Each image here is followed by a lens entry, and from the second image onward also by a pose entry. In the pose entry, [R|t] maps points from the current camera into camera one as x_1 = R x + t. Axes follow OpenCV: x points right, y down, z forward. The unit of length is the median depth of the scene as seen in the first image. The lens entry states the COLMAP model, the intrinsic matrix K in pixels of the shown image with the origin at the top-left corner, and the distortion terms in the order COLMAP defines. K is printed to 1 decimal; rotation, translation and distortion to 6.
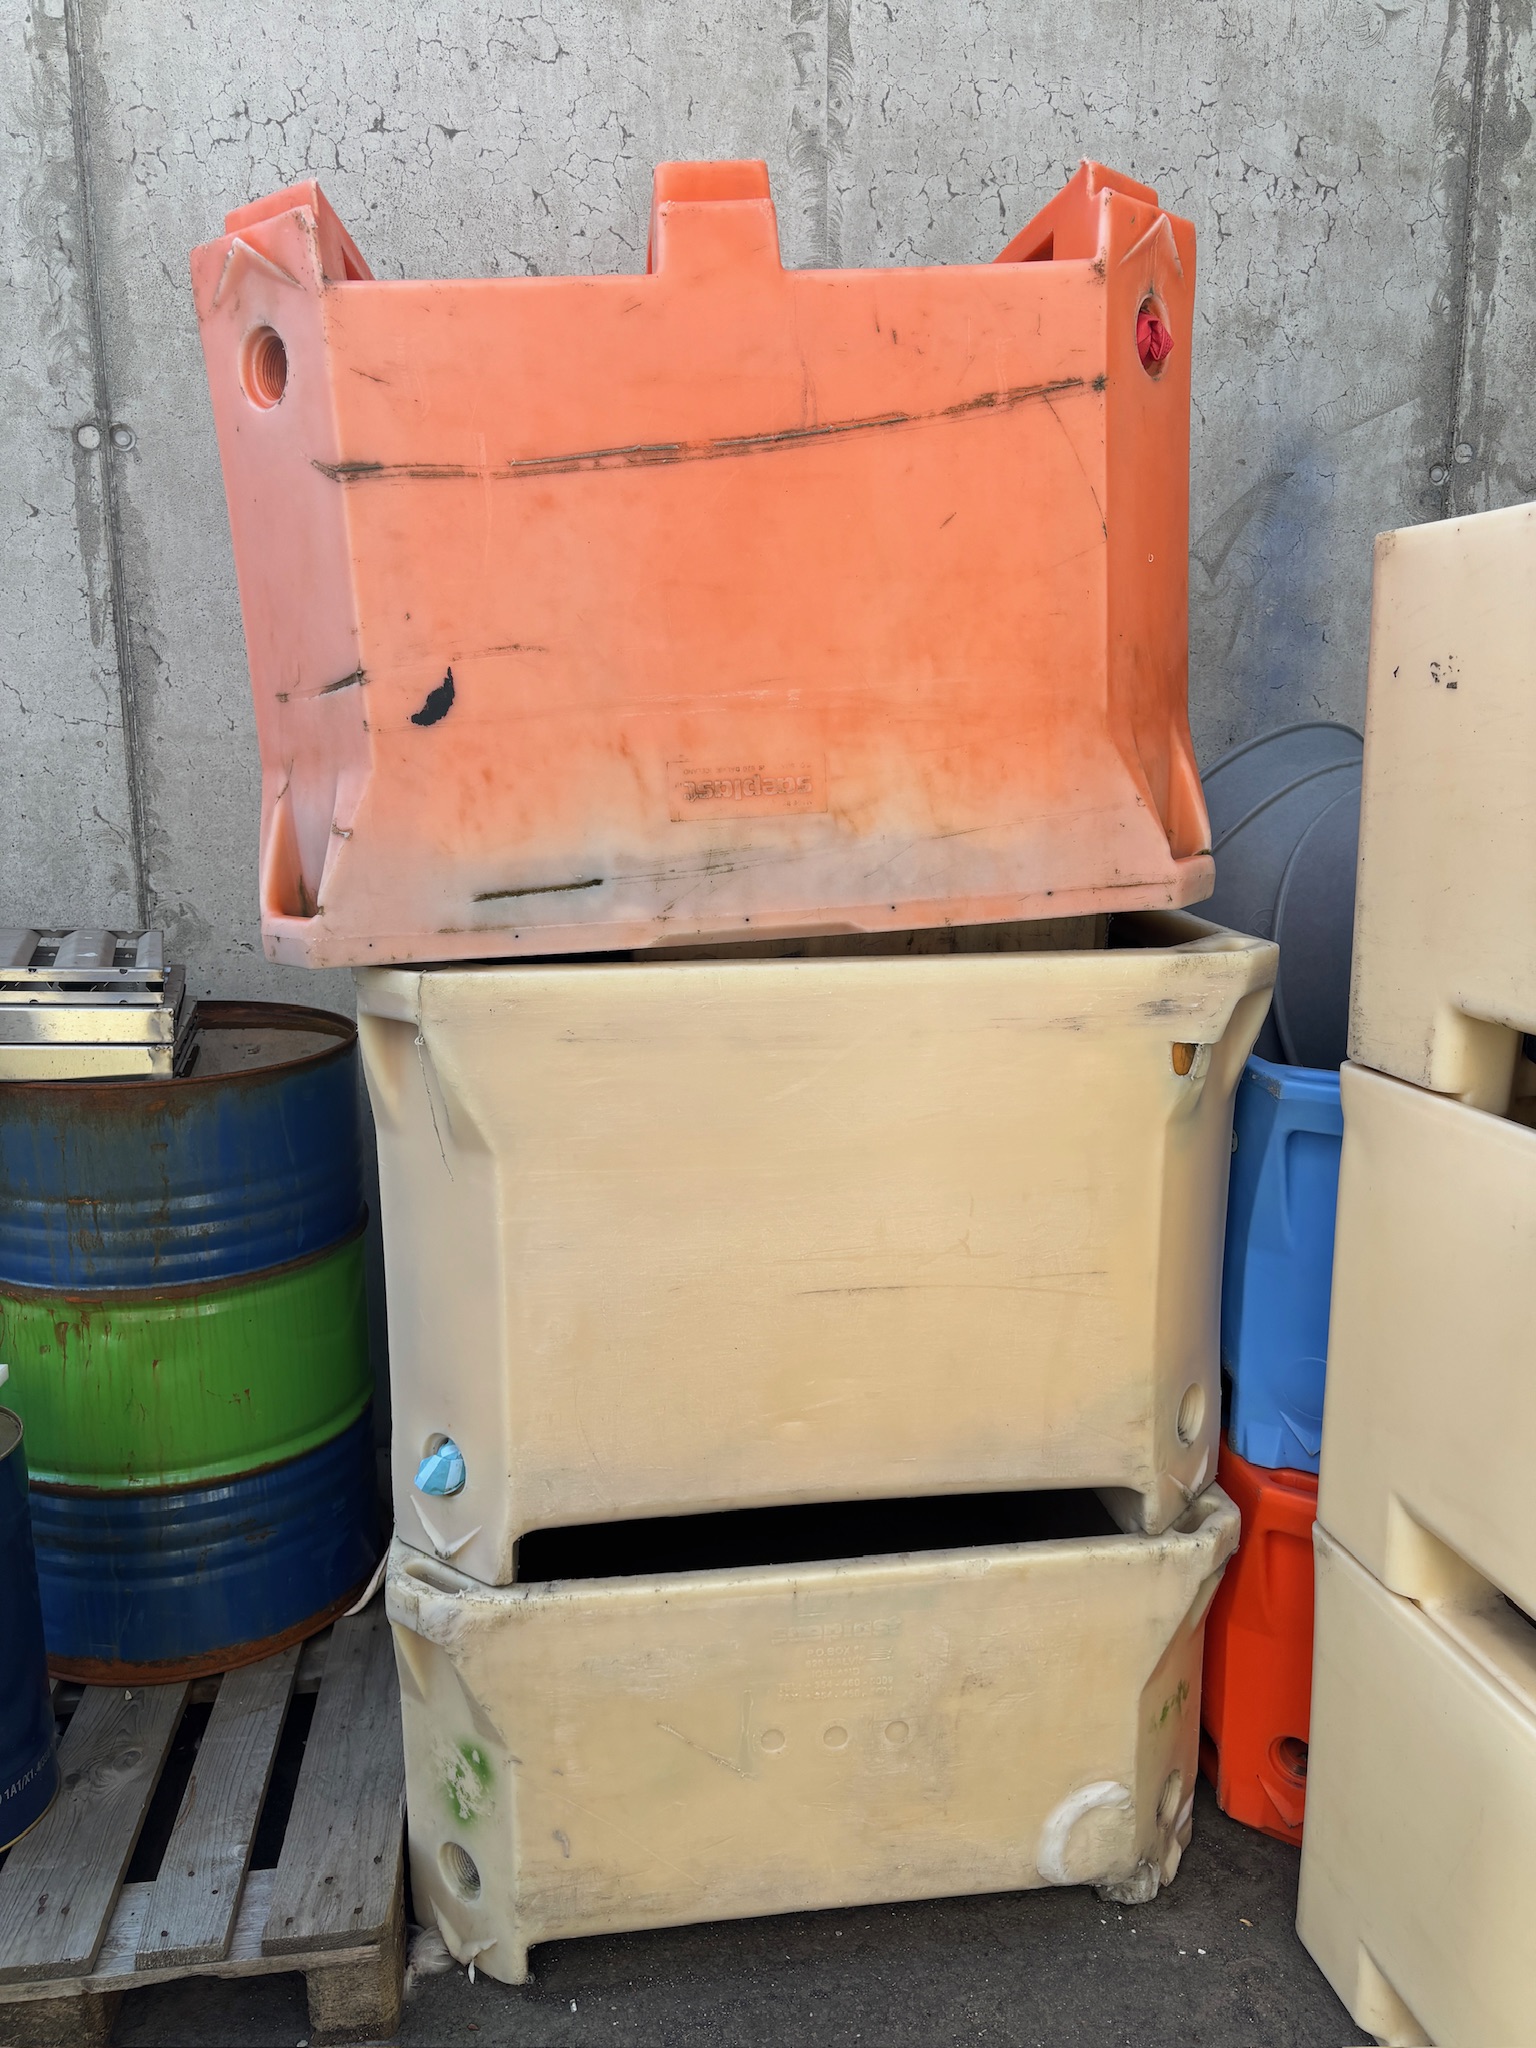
lens RADIAL K [[1552.8, 0, 775.7], [0, 1552.8, 1032.7], [0, 0, 1]] dist [0.049347, -0.056271]
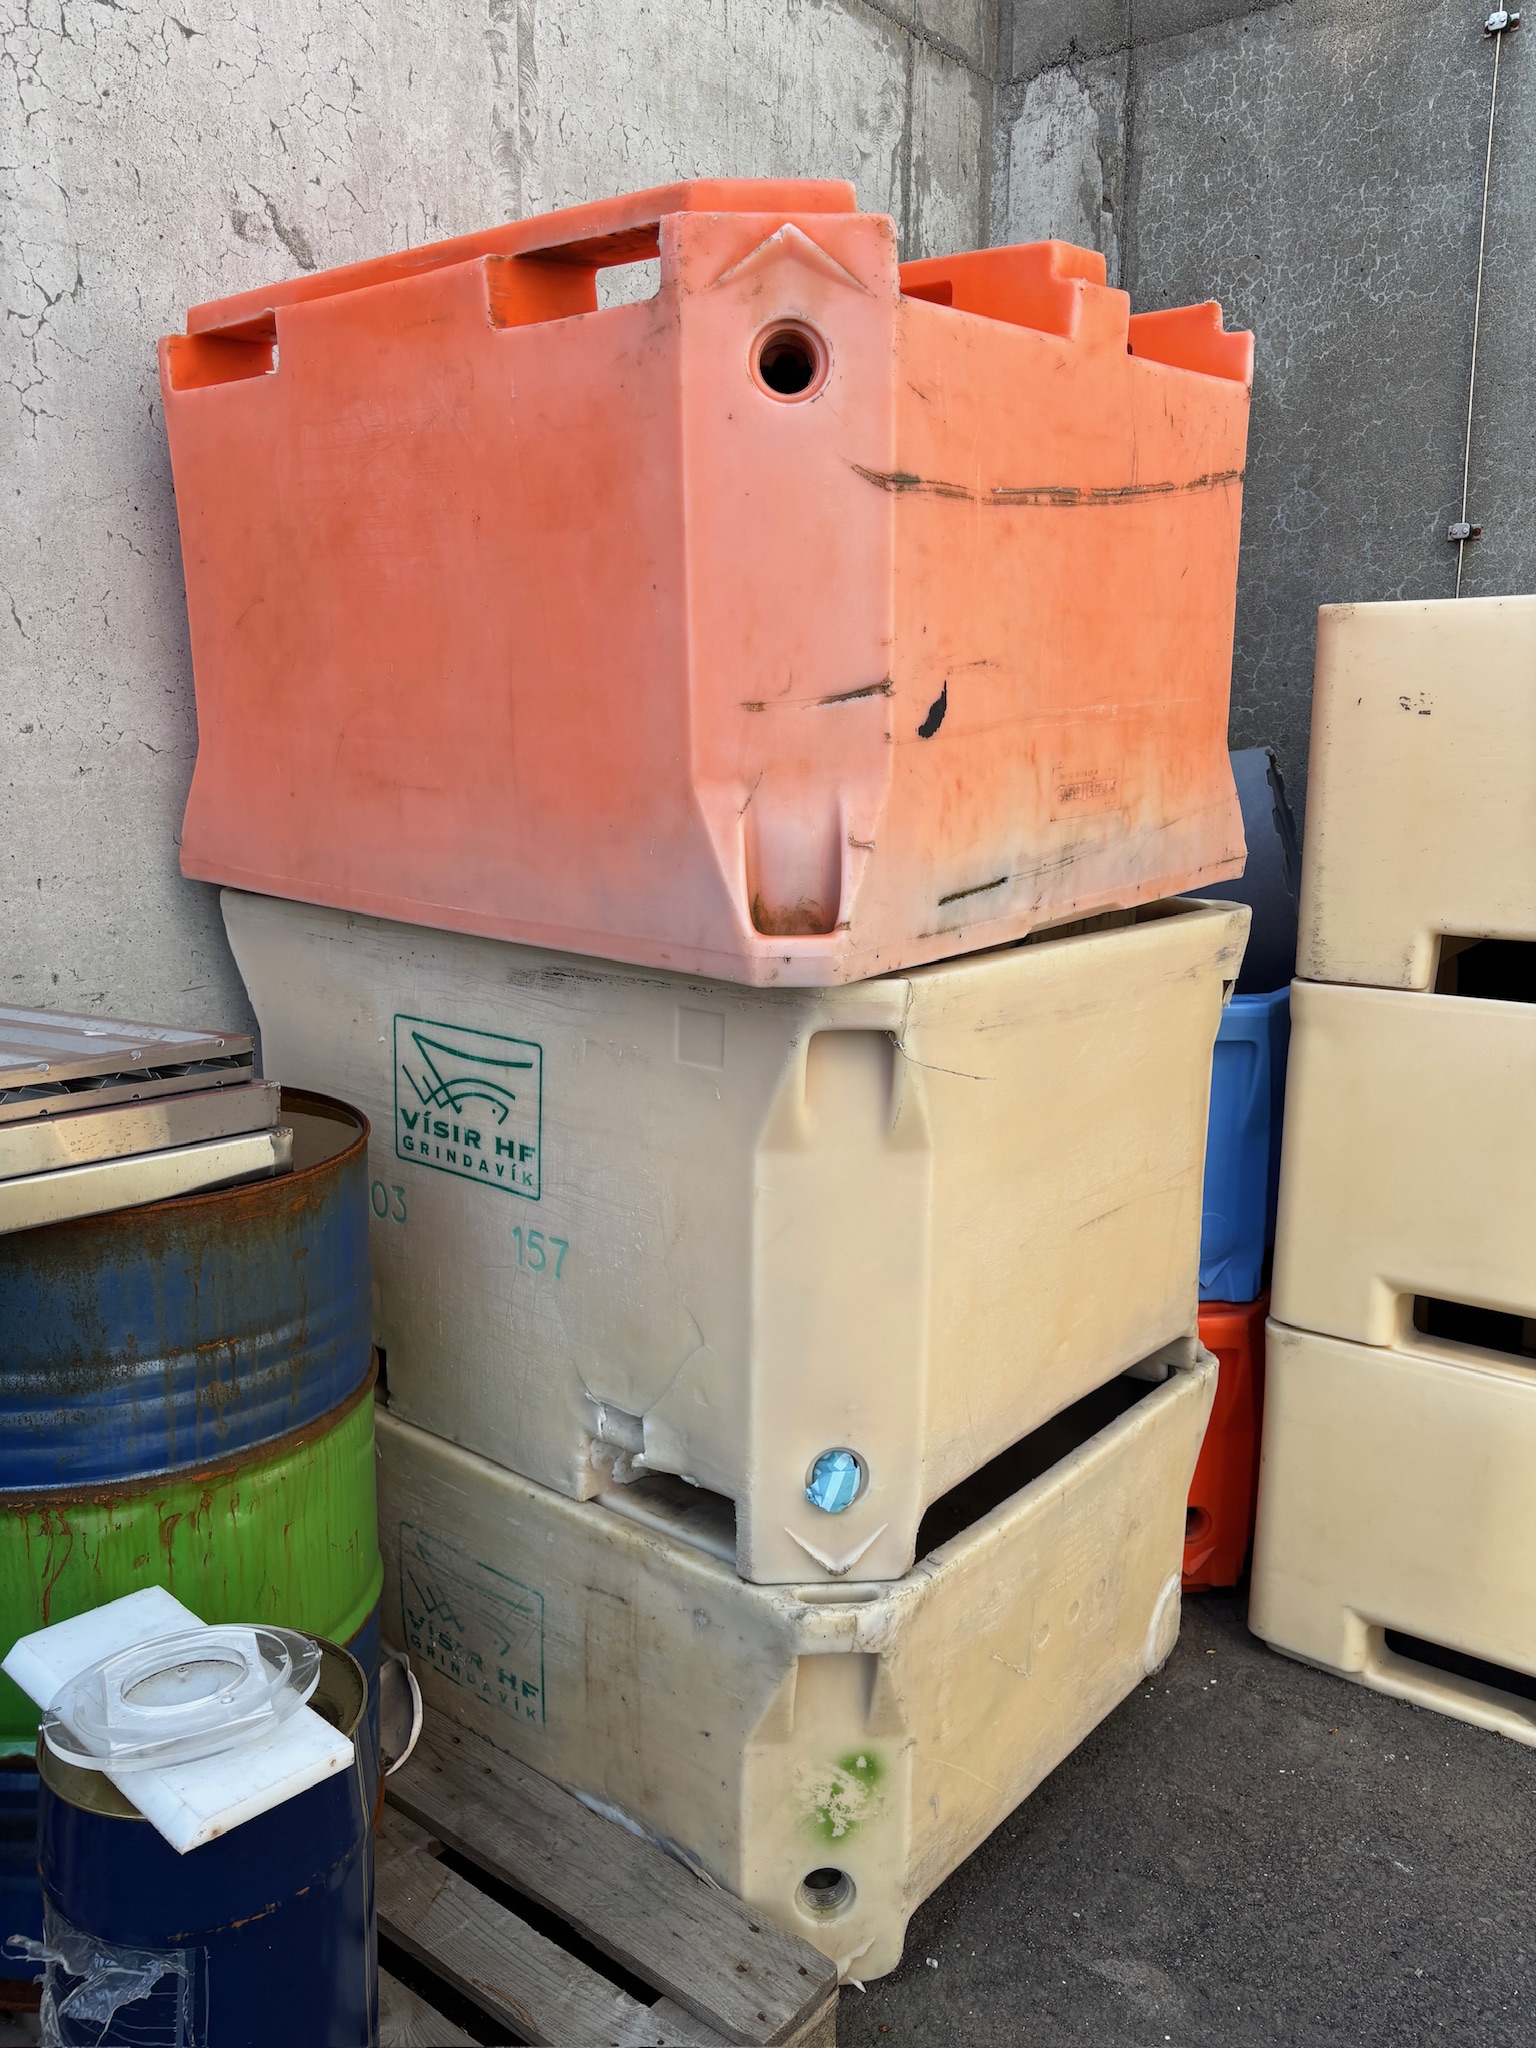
lens RADIAL K [[1552.8, 0, 772.9], [0, 1552.8, 1019.6], [0, 0, 1]] dist [0.049347, -0.056271]
pose [[0.732632, -0.116655, 0.670553, -0.850229], [0.123911, 0.991599, 0.037124, -0.052961], [-0.669250, 0.055891, 0.740932, 0.270858]]
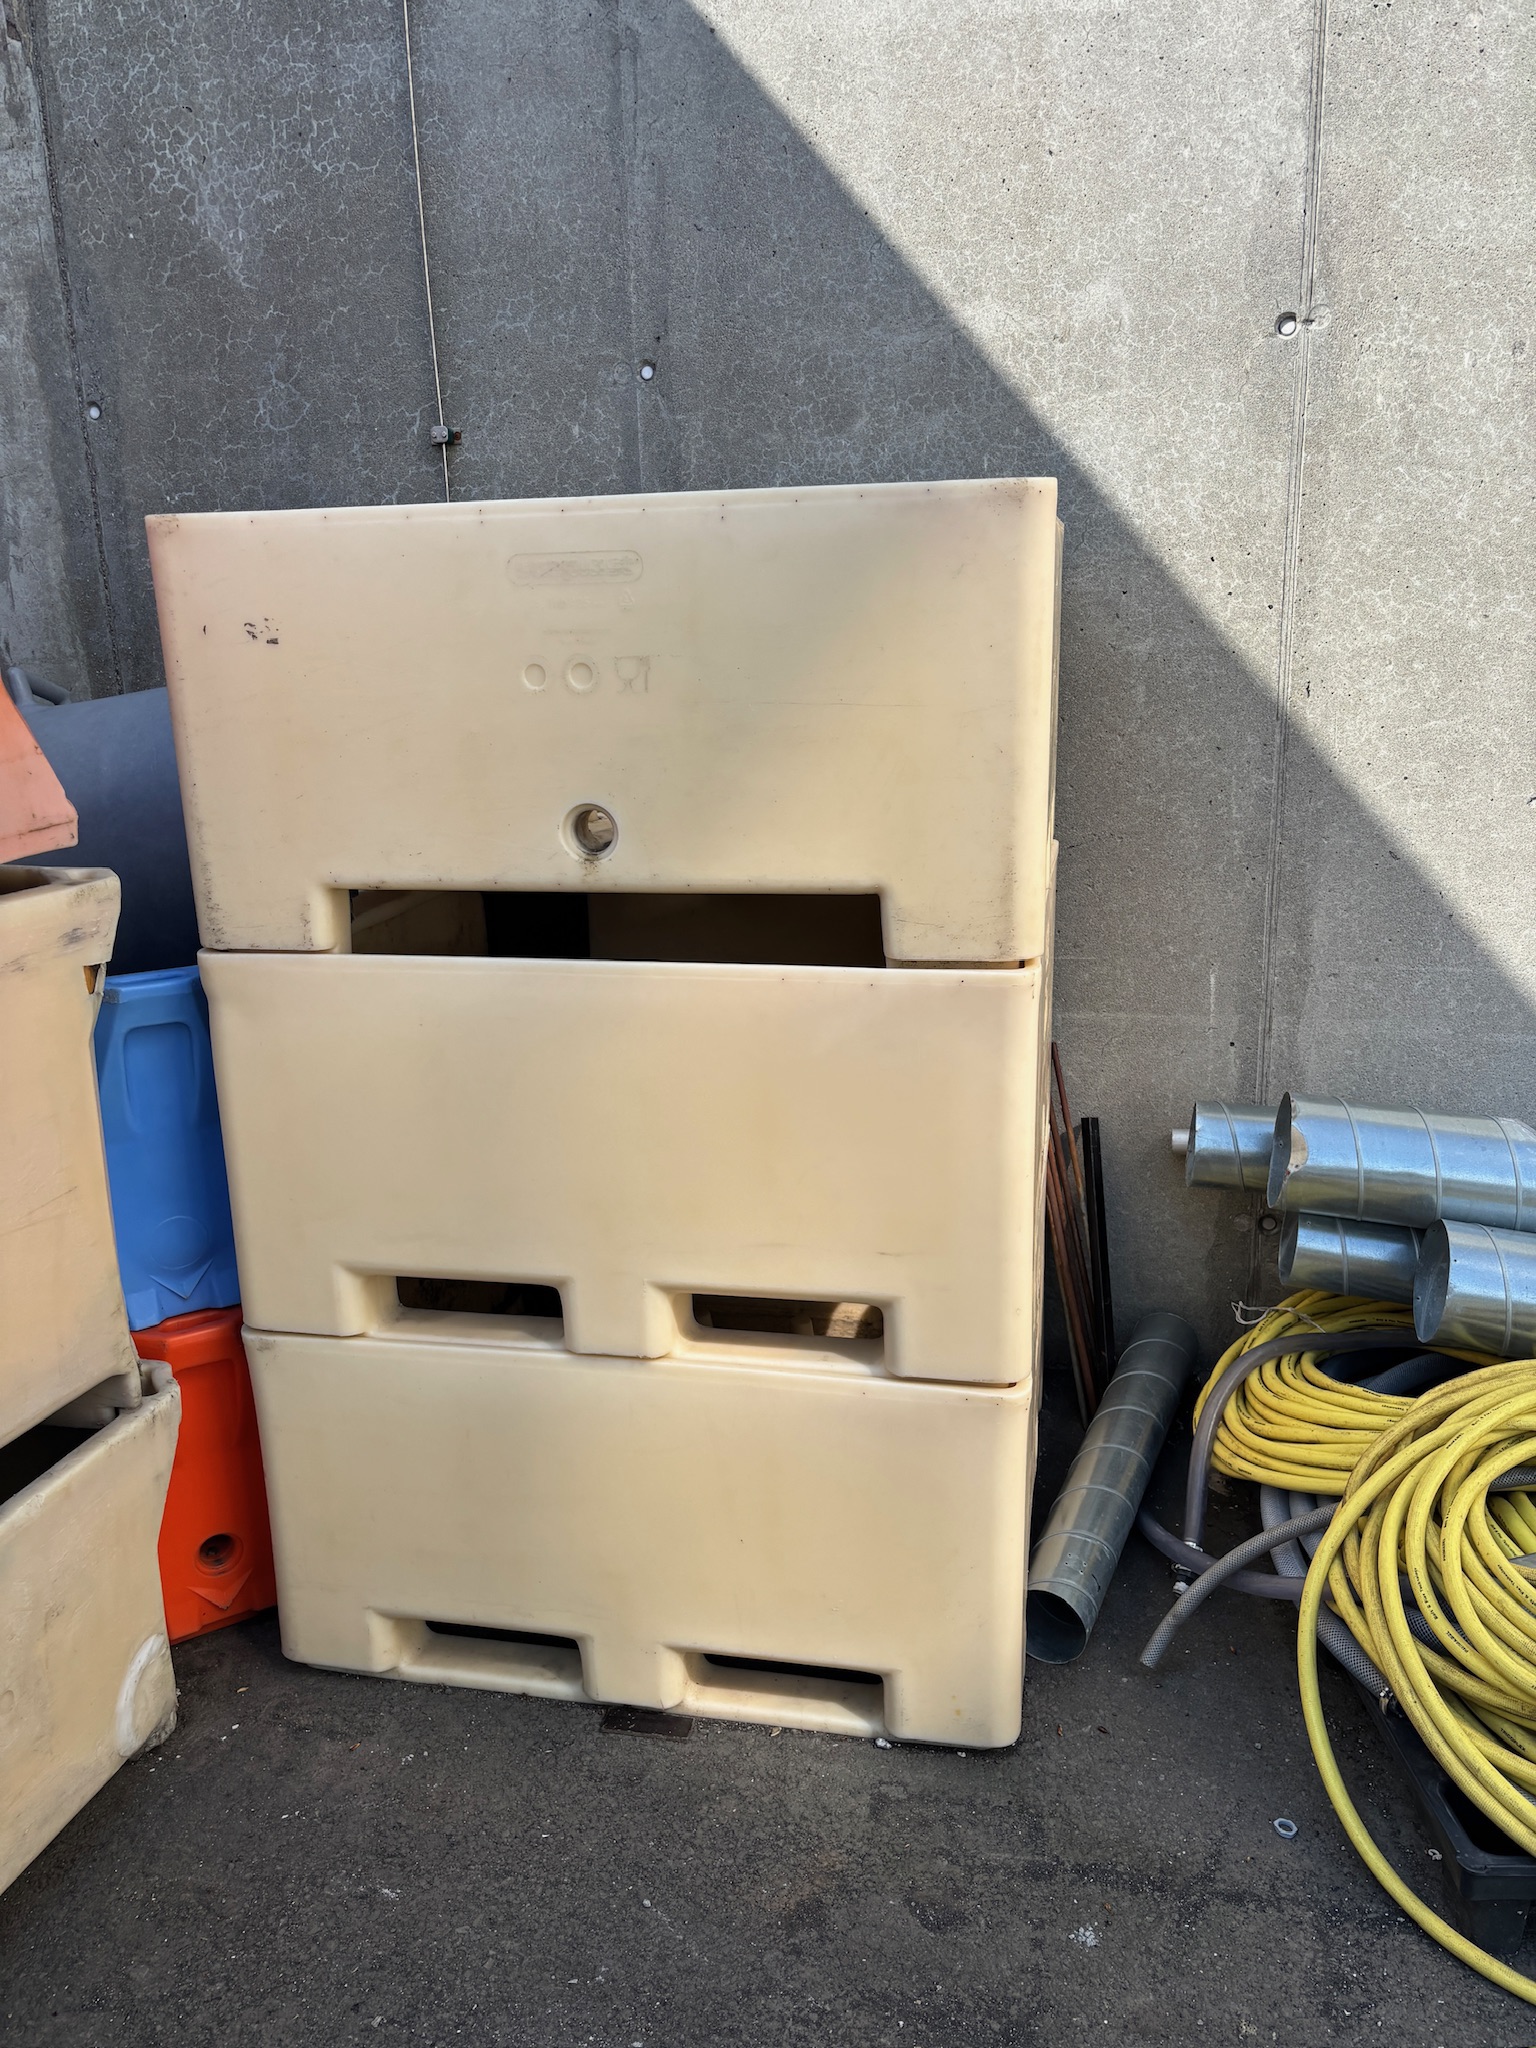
lens RADIAL K [[1552.8, 0, 770.7], [0, 1552.8, 1034.7], [0, 0, 1]] dist [0.049347, -0.056271]
pose [[0.381362, -0.238717, 0.893072, -0.532423], [0.202989, 0.964129, 0.171030, -0.035489], [-0.901864, 0.116060, 0.416139, 0.095856]]
